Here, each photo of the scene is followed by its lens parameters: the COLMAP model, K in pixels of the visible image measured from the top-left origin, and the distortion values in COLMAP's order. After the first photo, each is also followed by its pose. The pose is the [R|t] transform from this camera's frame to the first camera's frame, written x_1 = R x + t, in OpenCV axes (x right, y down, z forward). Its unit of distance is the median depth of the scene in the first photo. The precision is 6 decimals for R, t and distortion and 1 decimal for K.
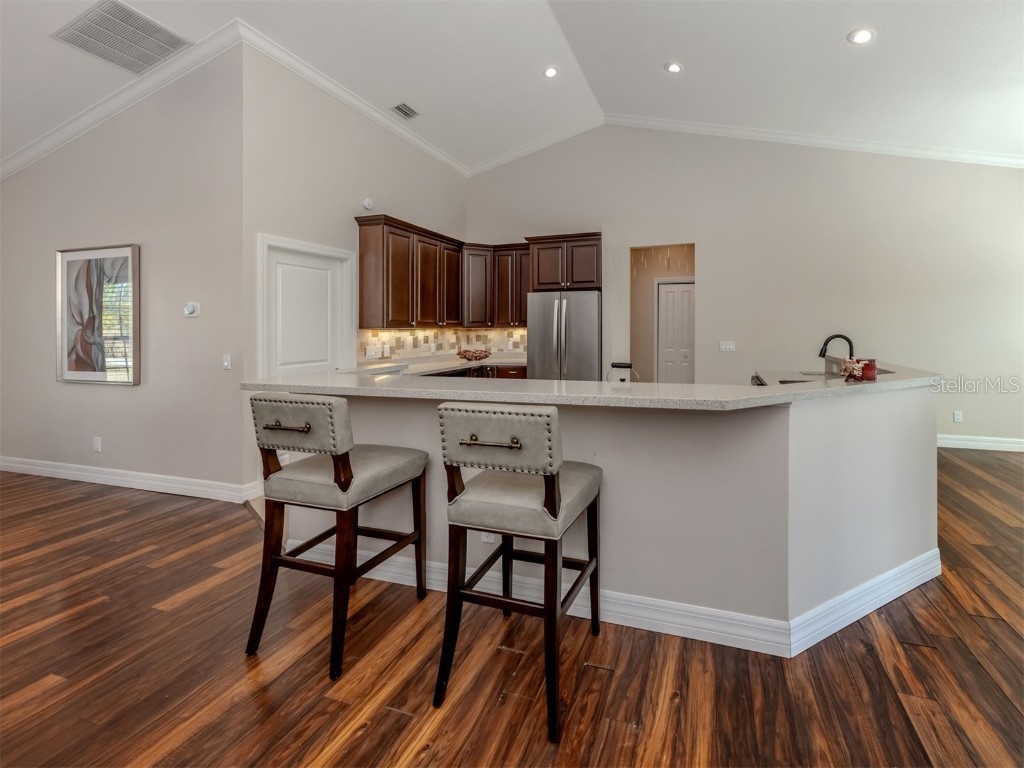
lens RADIAL K [[418.5, 0, 575.4], [0, 418.5, 330.9], [0, 0, 1]] dist [0.003535, -0.000674]
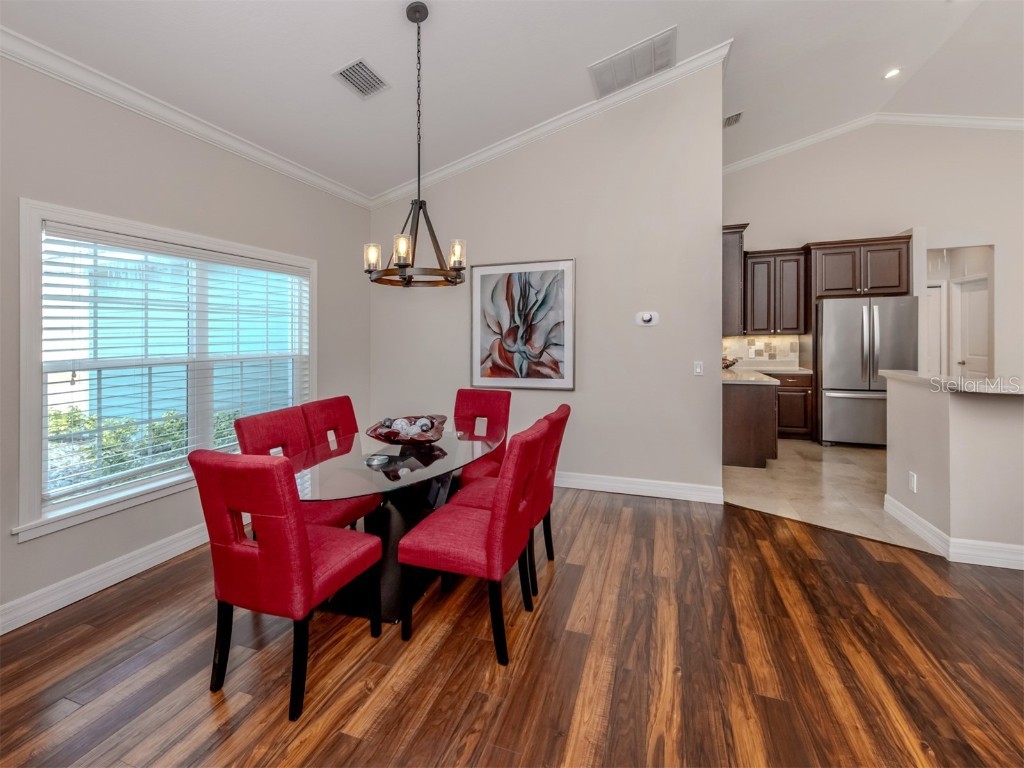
lens RADIAL K [[442.5, 0, 496.5], [0, 442.5, 337.5], [0, 0, 1]] dist [0.002486, 0.000187]
pose [[0.996609, -0.005524, -0.082103, -0.894420], [0.005197, 0.999978, -0.004191, -0.001528], [0.082125, 0.003750, 0.996615, -0.100977]]
